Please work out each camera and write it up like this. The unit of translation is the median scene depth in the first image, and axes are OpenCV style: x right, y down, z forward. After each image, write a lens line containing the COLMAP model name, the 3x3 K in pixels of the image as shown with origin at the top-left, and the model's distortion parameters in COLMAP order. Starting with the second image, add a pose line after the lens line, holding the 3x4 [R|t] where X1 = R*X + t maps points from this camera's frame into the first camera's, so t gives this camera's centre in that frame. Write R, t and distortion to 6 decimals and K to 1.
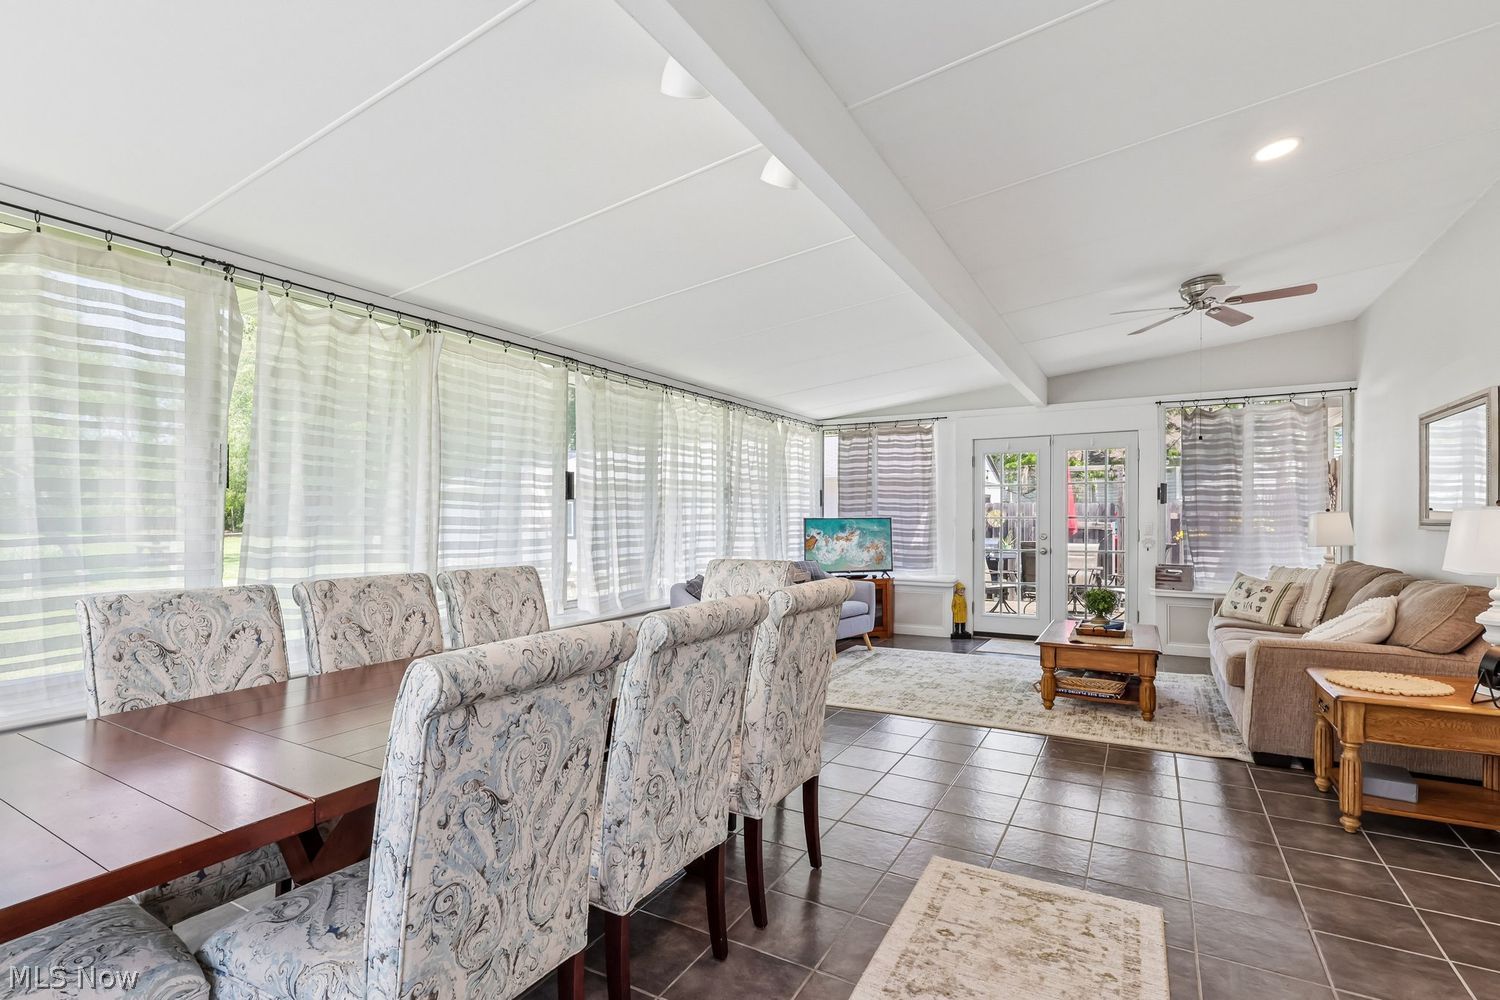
lens RADIAL K [[703.3, 0, 749.0], [0, 703.3, 513.3], [0, 0, 1]] dist [0.001000, 0.001486]
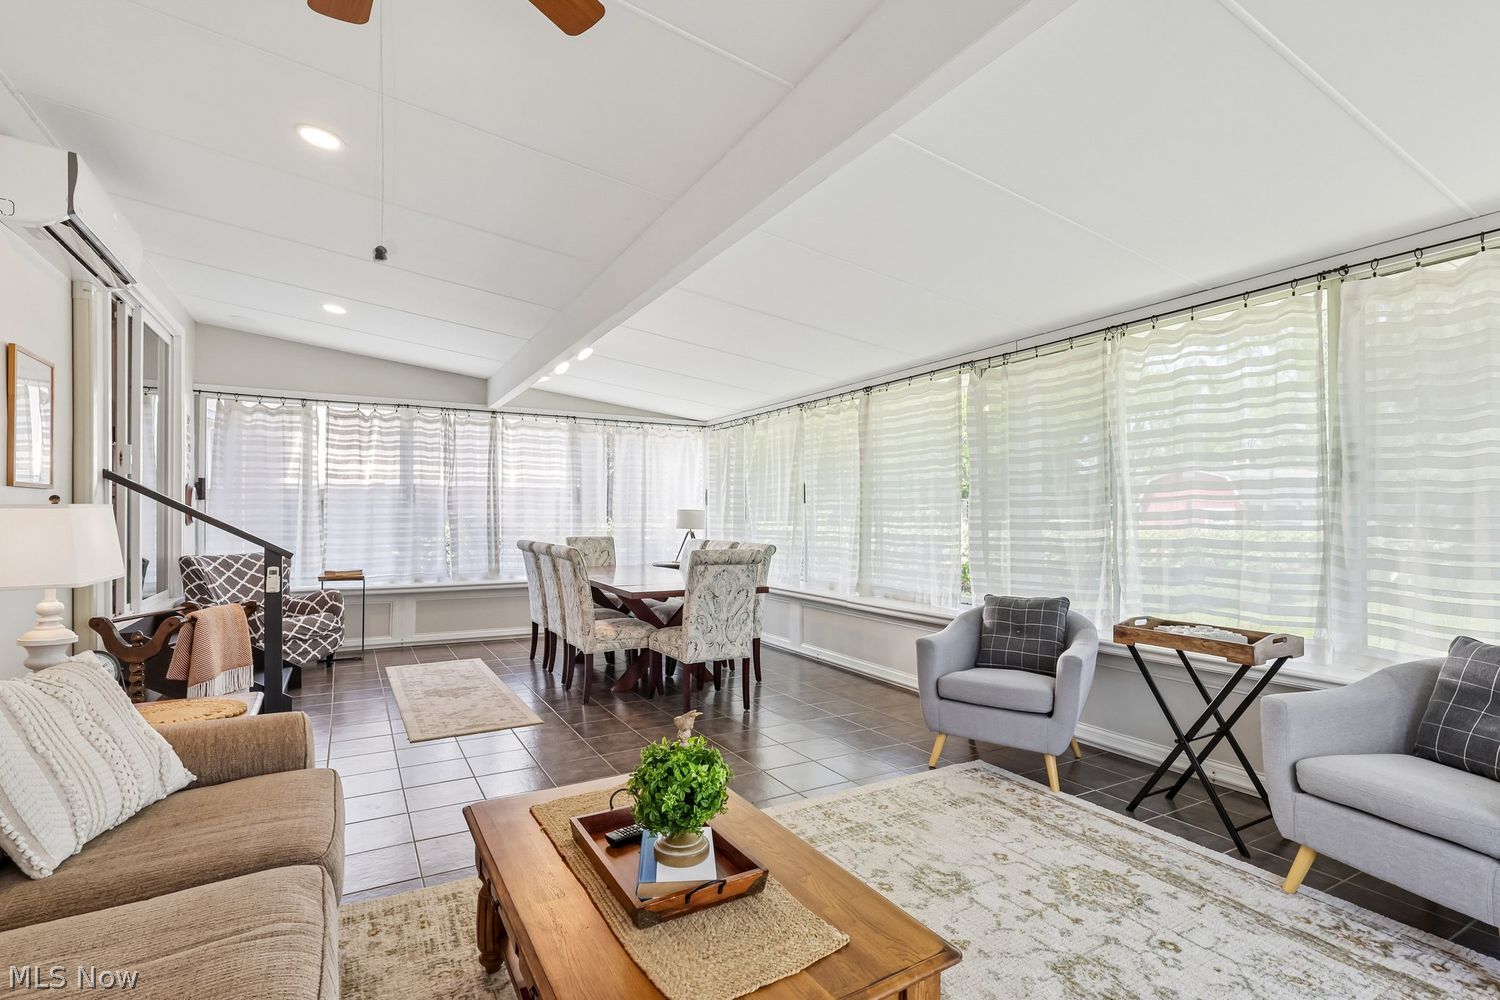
lens RADIAL K [[703.3, 0, 747.3], [0, 703.3, 502.0], [0, 0, 1]] dist [0.001000, 0.001486]
pose [[-0.512720, -0.018427, -0.858358, 0.815815], [0.005549, 0.999678, -0.024776, 0.007916], [0.858538, -0.017466, -0.512453, 1.281560]]
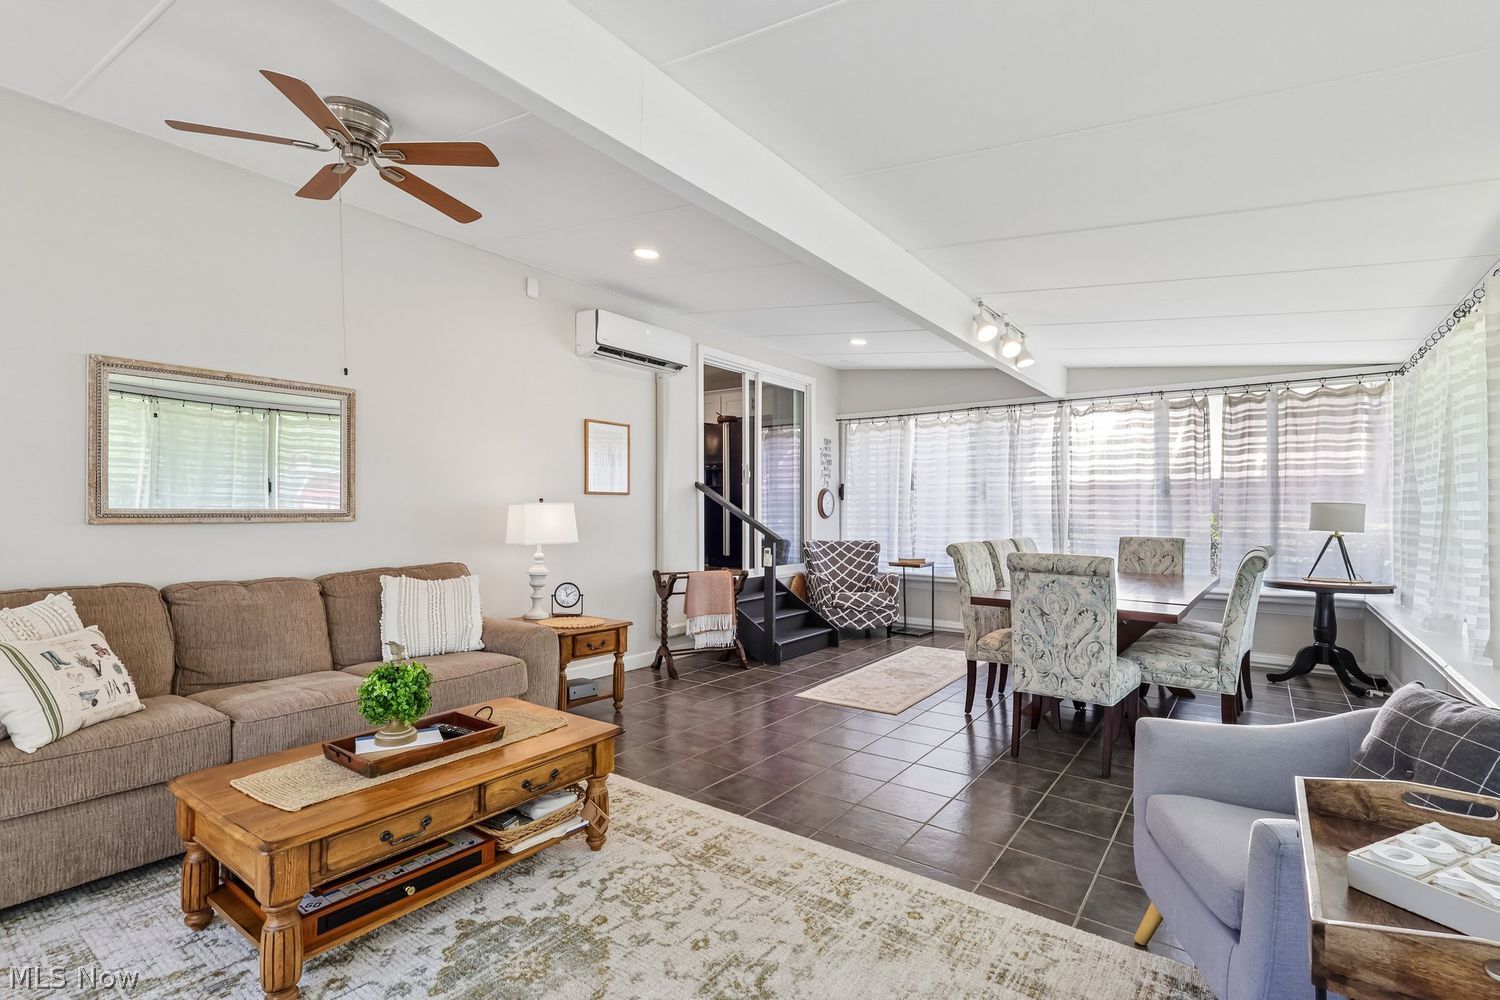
lens RADIAL K [[703.3, 0, 740.2], [0, 703.3, 504.5], [0, 0, 1]] dist [0.001000, 0.001486]
pose [[-0.992135, -0.002463, 0.125145, 0.238923], [-0.004931, 0.999799, -0.019420, 0.012904], [-0.125072, -0.019885, -0.991948, 1.534610]]
